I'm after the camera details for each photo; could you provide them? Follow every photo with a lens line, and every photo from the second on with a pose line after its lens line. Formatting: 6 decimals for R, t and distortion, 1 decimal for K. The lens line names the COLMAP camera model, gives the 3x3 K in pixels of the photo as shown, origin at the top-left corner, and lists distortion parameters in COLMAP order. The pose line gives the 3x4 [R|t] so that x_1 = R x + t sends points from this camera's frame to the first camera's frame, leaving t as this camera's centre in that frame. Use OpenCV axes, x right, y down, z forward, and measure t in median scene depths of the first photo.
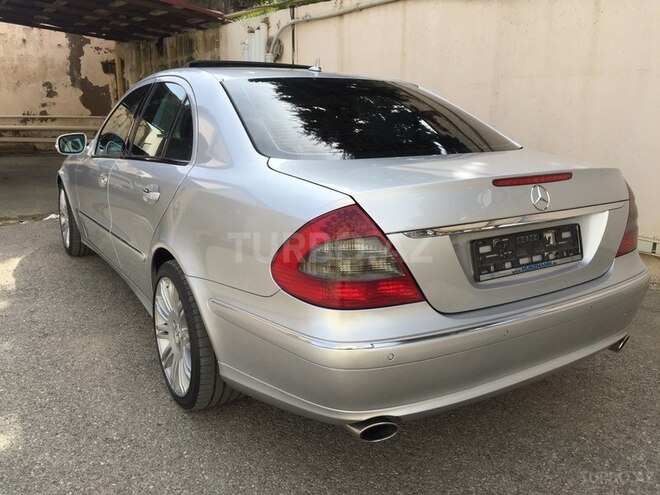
lens RADIAL K [[568.3, 0, 330.8], [0, 568.3, 247.6], [0, 0, 1]] dist [0.053335, -0.062039]
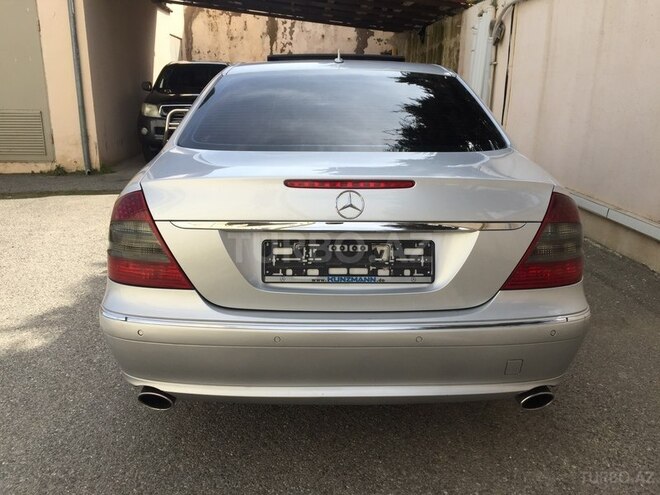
lens RADIAL K [[568.3, 0, 332.3], [0, 568.3, 247.3], [0, 0, 1]] dist [0.053335, -0.062039]
pose [[0.841082, 0.140127, -0.522441, 0.612475], [-0.127307, 0.990011, 0.060583, -0.052869], [0.525712, 0.015555, 0.850520, 0.162962]]
